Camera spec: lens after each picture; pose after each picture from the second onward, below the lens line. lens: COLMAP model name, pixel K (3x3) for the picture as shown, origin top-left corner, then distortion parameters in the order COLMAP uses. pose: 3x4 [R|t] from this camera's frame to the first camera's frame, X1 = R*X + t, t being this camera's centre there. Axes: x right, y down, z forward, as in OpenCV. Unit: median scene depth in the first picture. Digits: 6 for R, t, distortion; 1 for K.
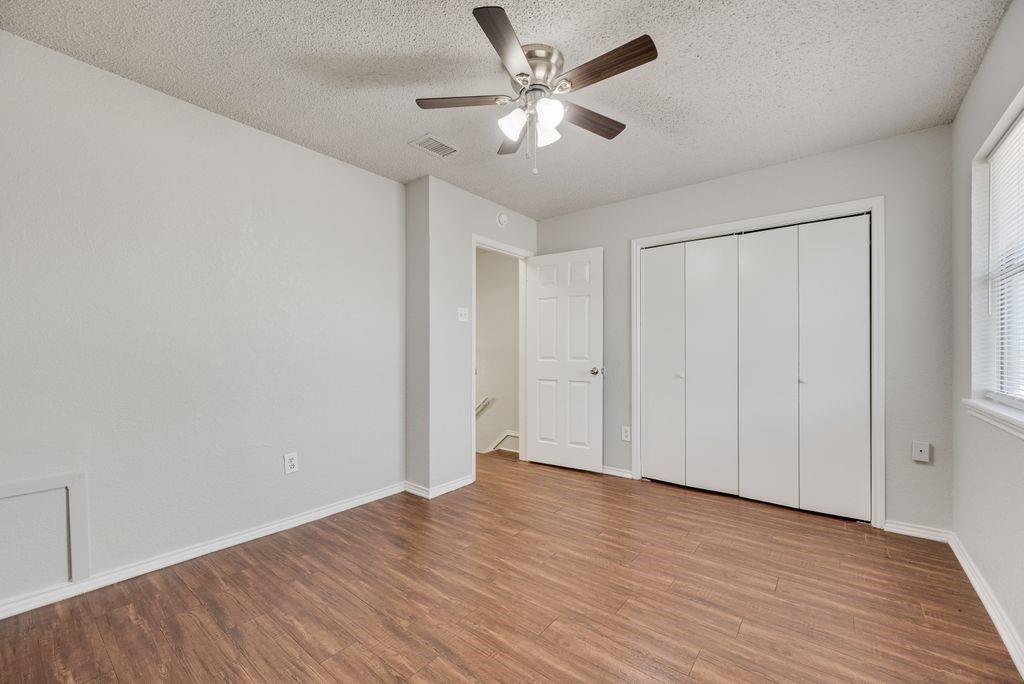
lens RADIAL K [[412.6, 0, 513.6], [0, 412.6, 346.7], [0, 0, 1]] dist [0.000996, 0.000093]
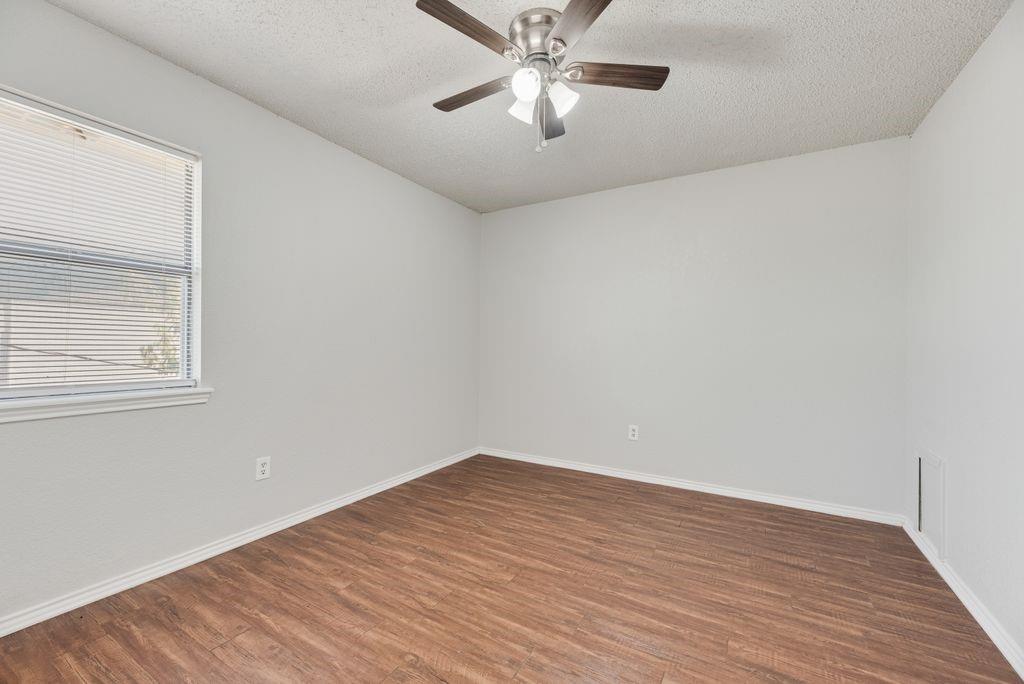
lens RADIAL K [[412.6, 0, 510.3], [0, 412.6, 343.9], [0, 0, 1]] dist [0.000996, 0.000093]
pose [[-0.991068, -0.012477, -0.132774, 0.244425], [-0.011670, 0.999908, -0.006852, 0.015283], [0.132848, -0.005241, -0.991123, 2.012213]]
